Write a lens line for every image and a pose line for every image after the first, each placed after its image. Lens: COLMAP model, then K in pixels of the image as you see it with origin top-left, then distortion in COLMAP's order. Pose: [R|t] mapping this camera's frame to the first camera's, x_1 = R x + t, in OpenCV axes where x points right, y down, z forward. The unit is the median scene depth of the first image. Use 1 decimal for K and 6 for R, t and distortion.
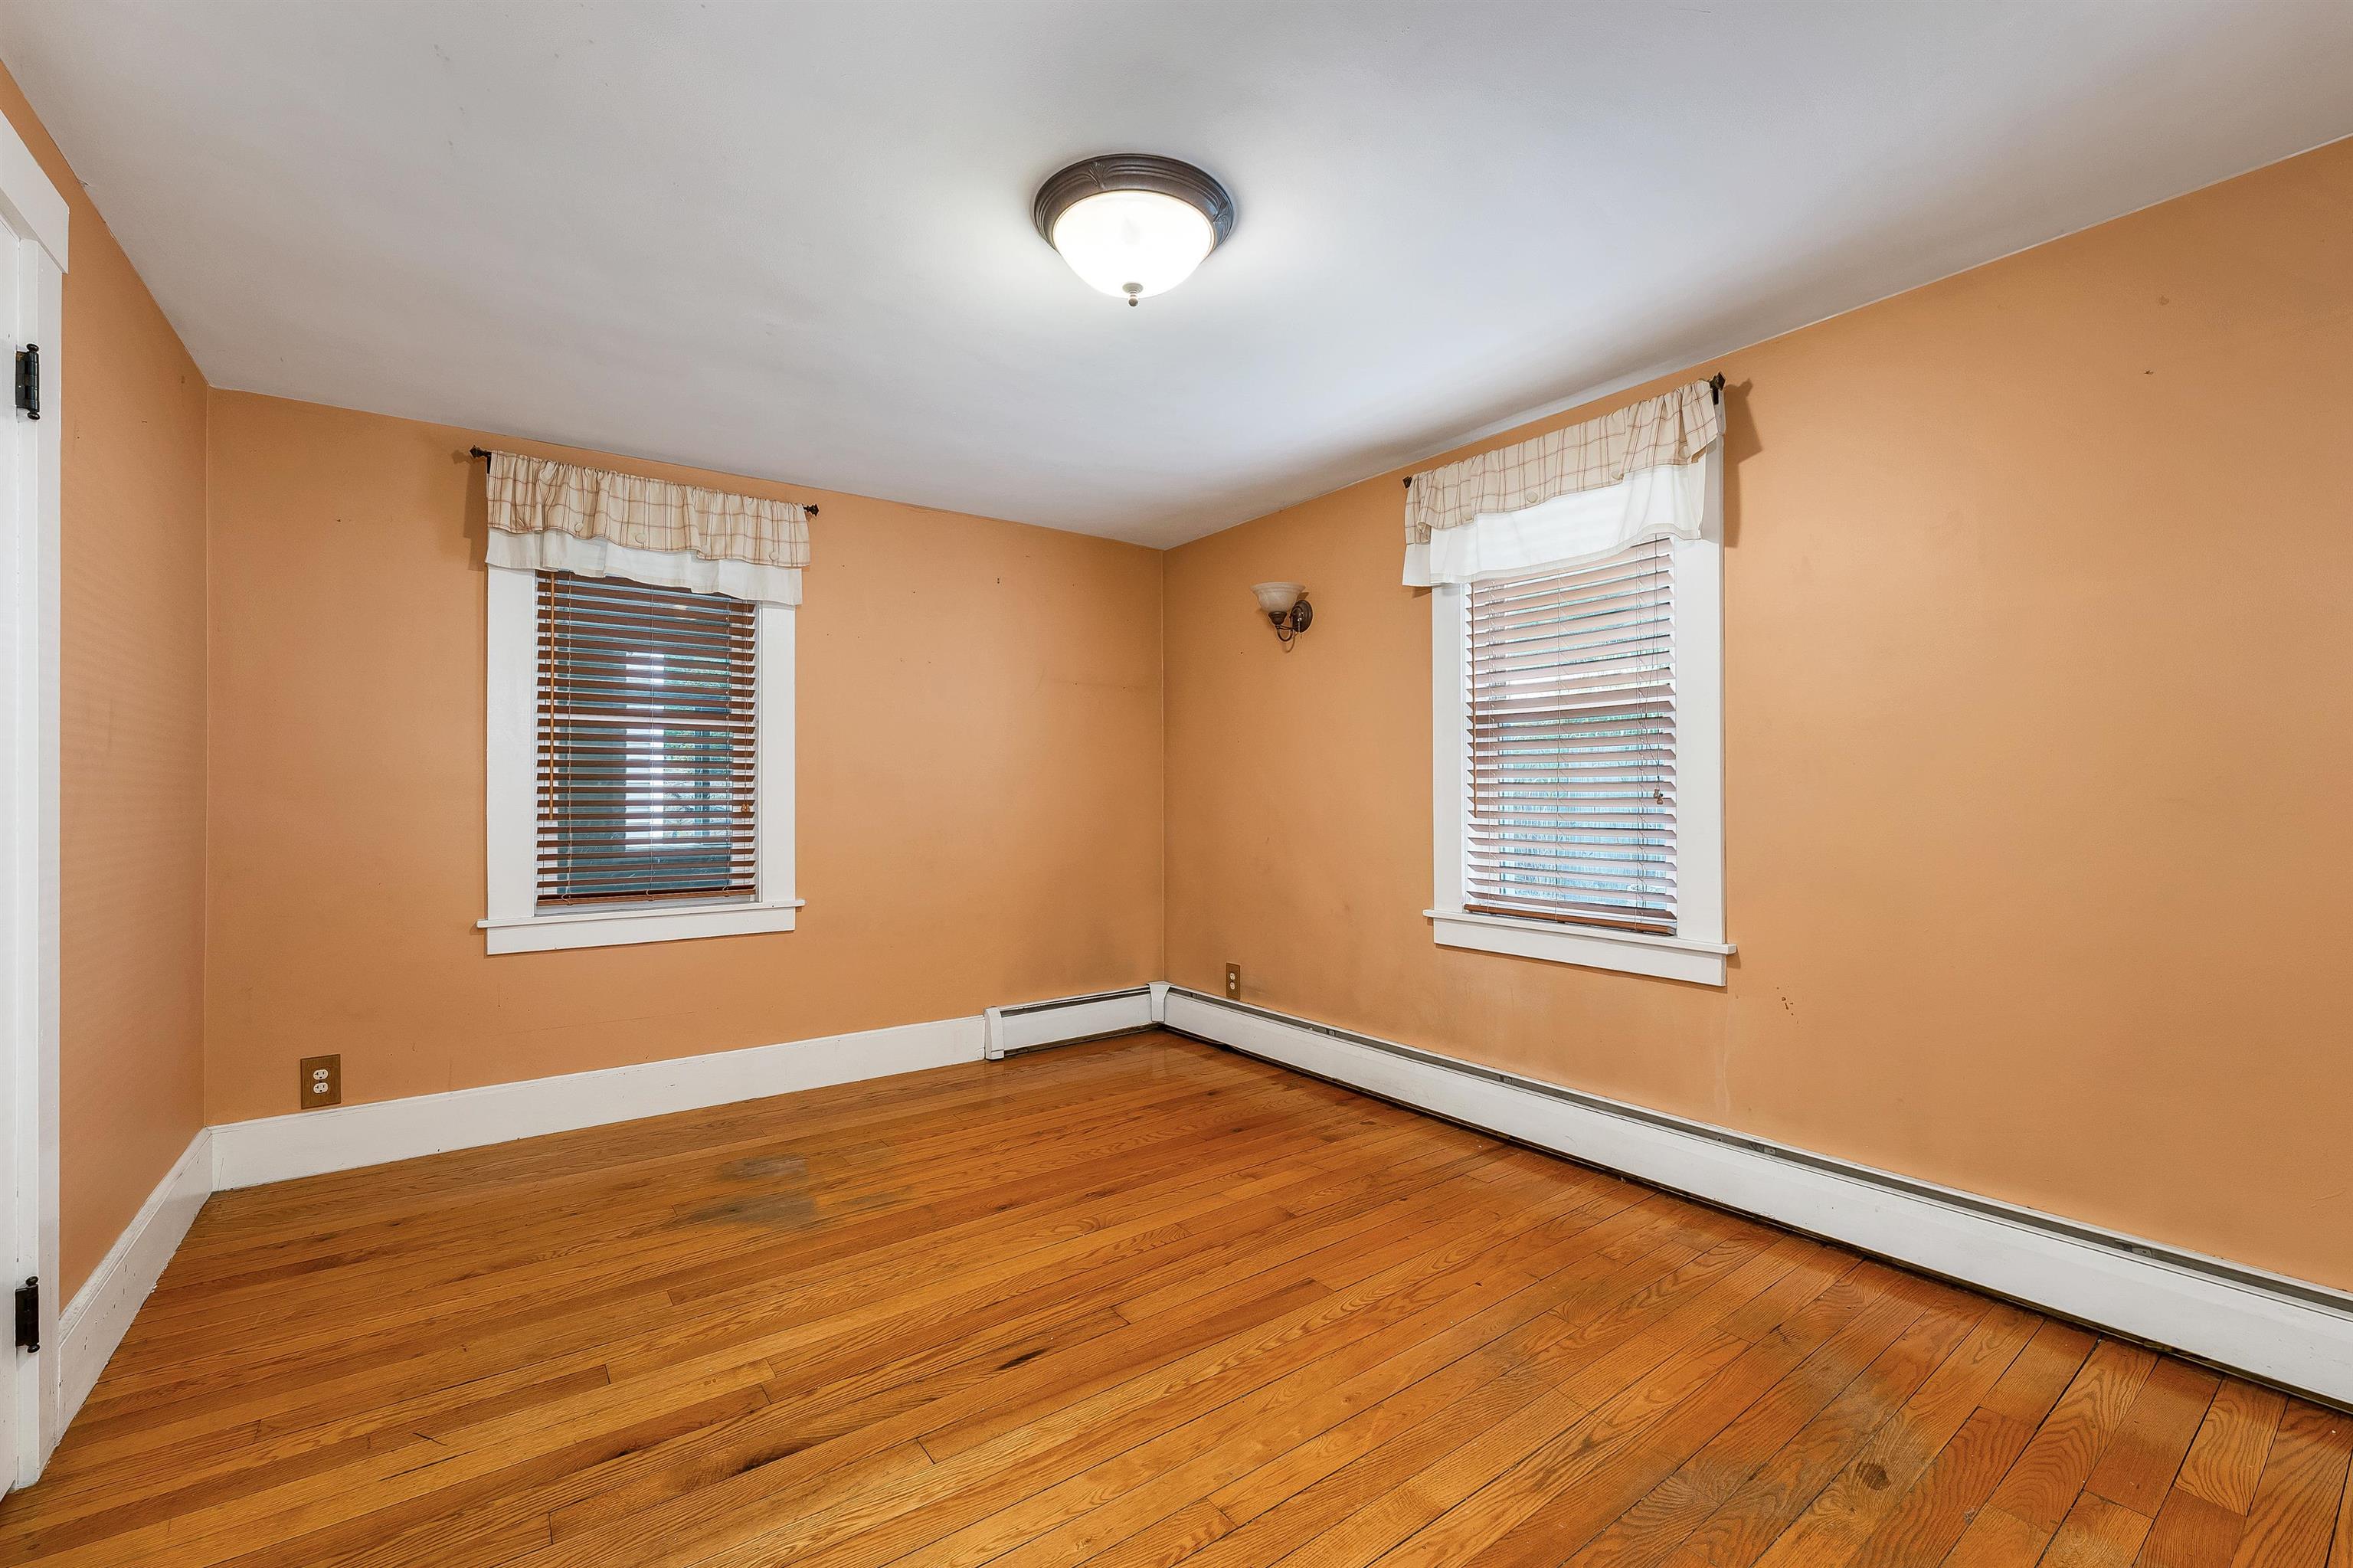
lens RADIAL K [[992.0, 0, 1167.0], [0, 992.0, 808.6], [0, 0, 1]] dist [-0.000744, 0.000303]
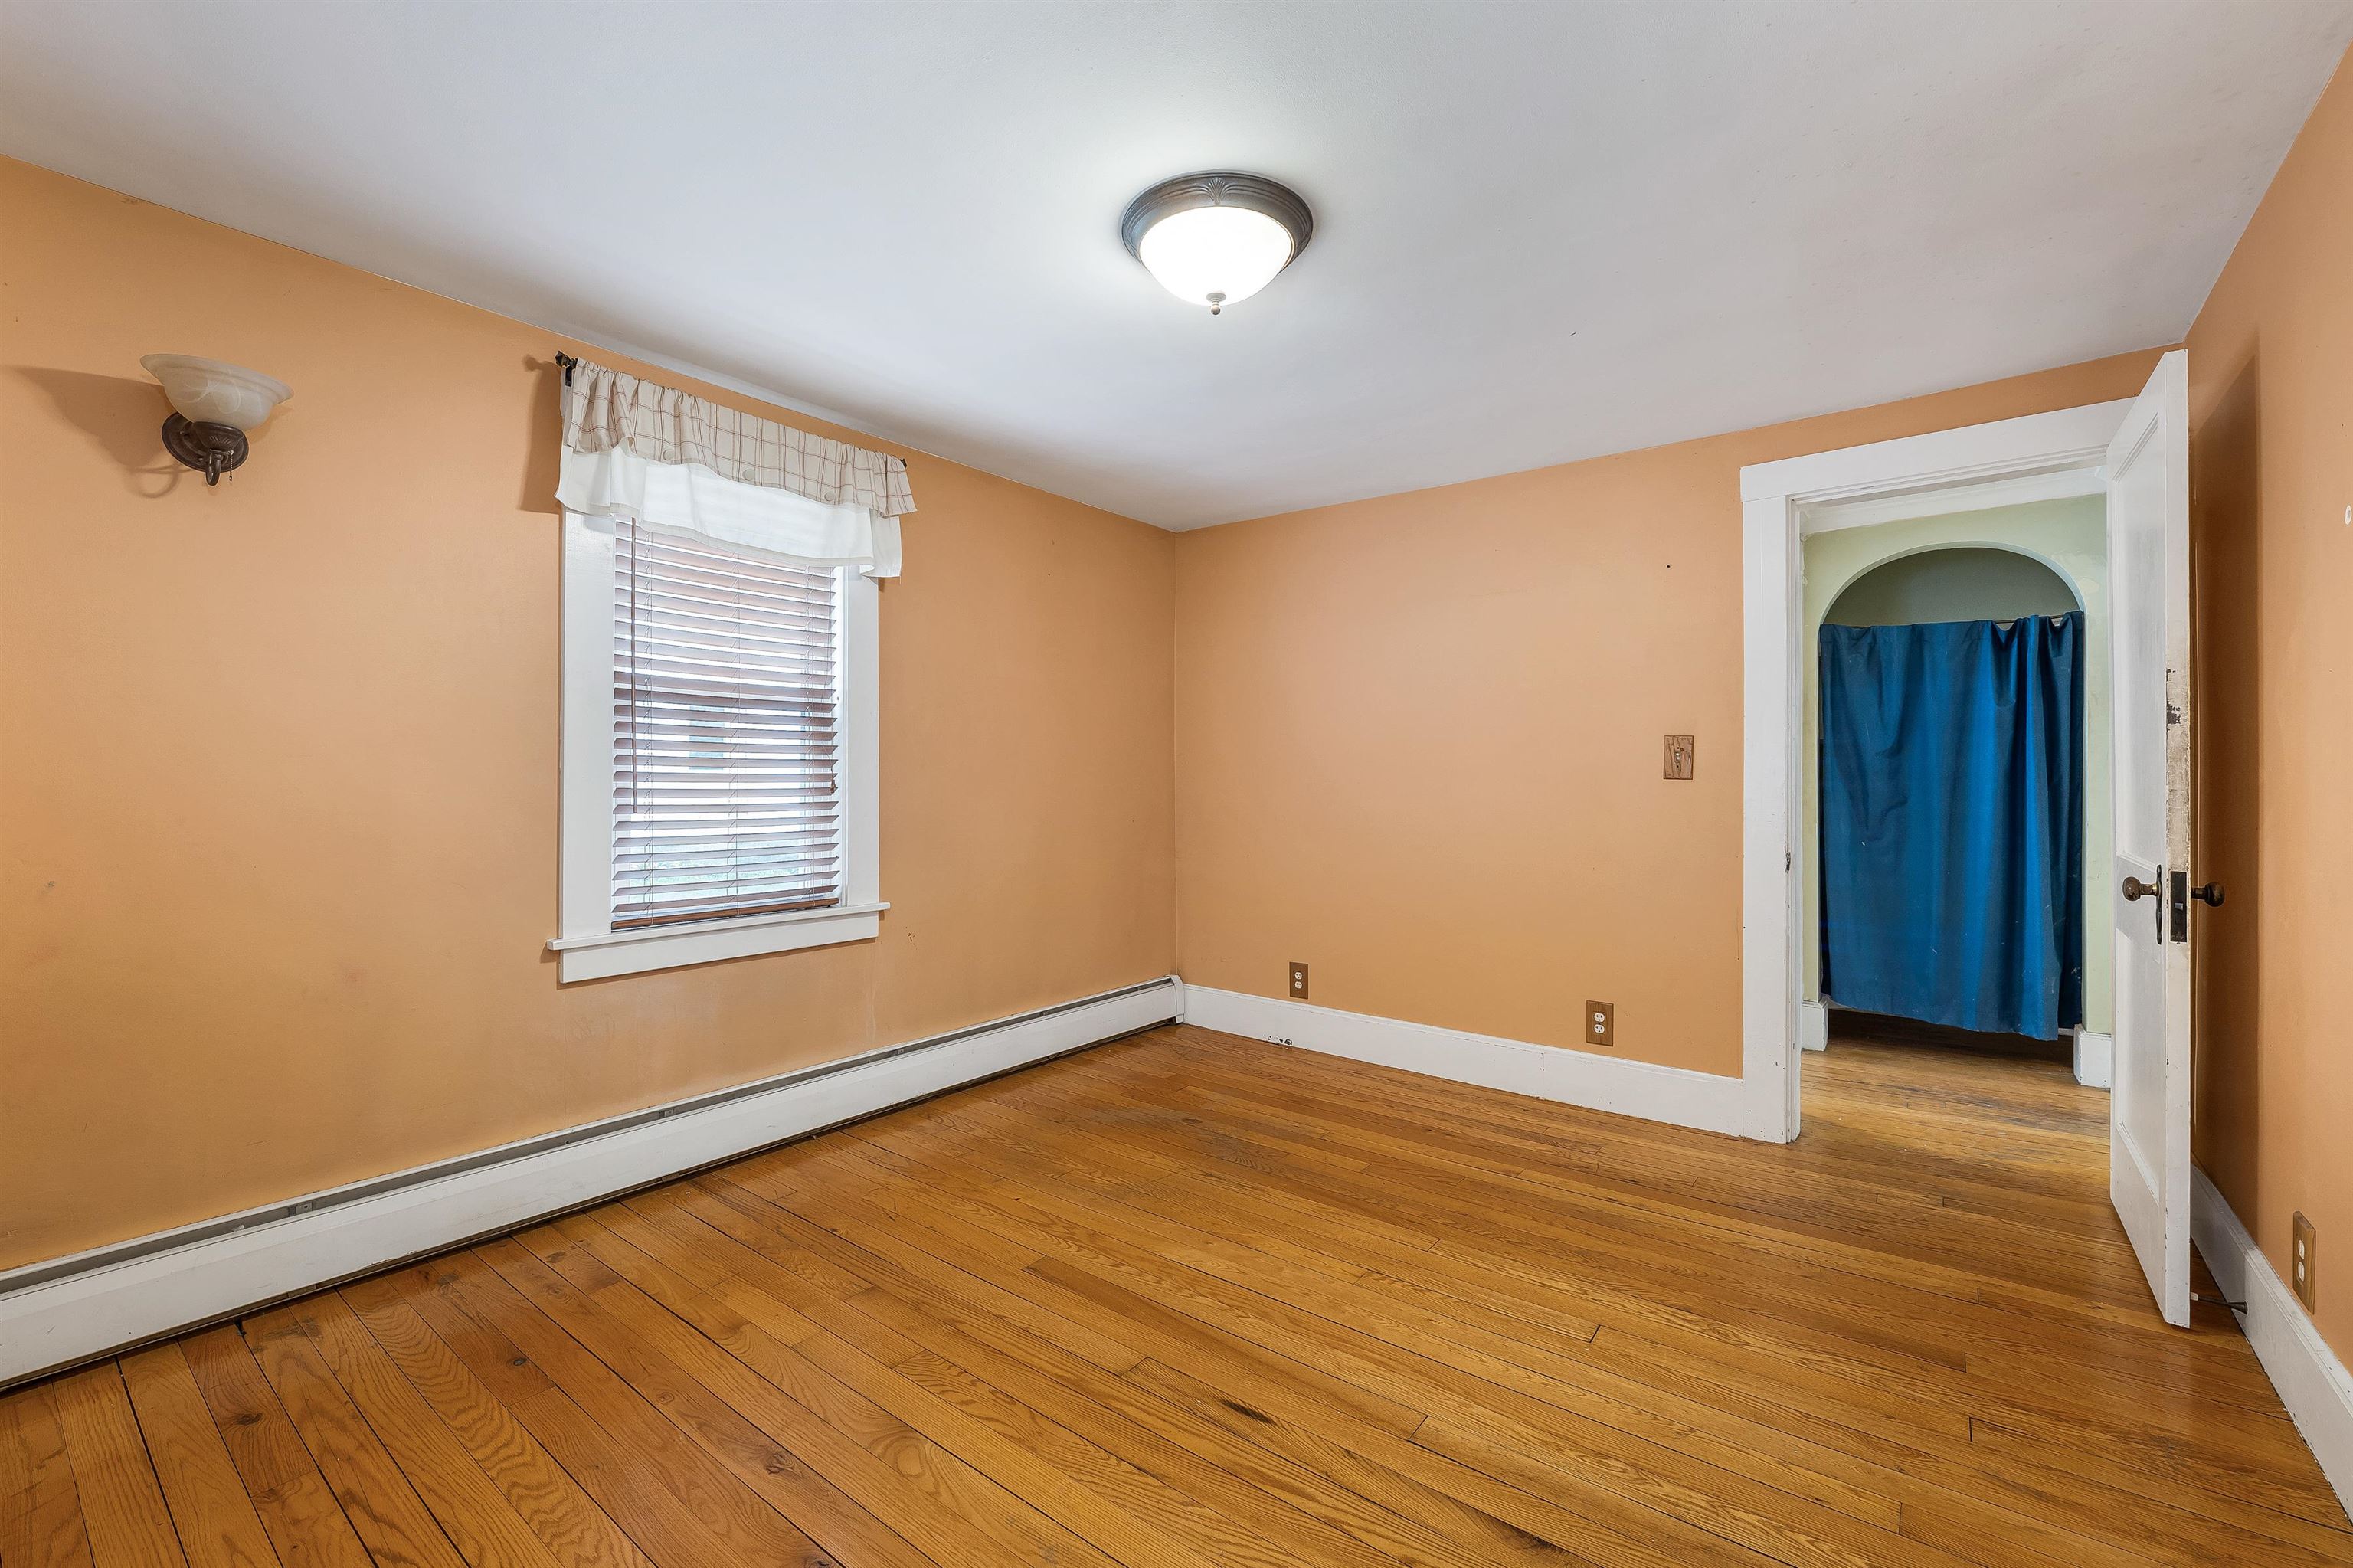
lens RADIAL K [[967.2, 0, 1189.5], [0, 967.2, 786.9], [0, 0, 1]] dist [-0.000421, -0.000281]
pose [[-0.288496, -0.003551, 0.957474, -0.730814], [0.015111, 0.999852, 0.008261, -0.015229], [-0.957362, 0.016851, -0.288400, 0.974107]]
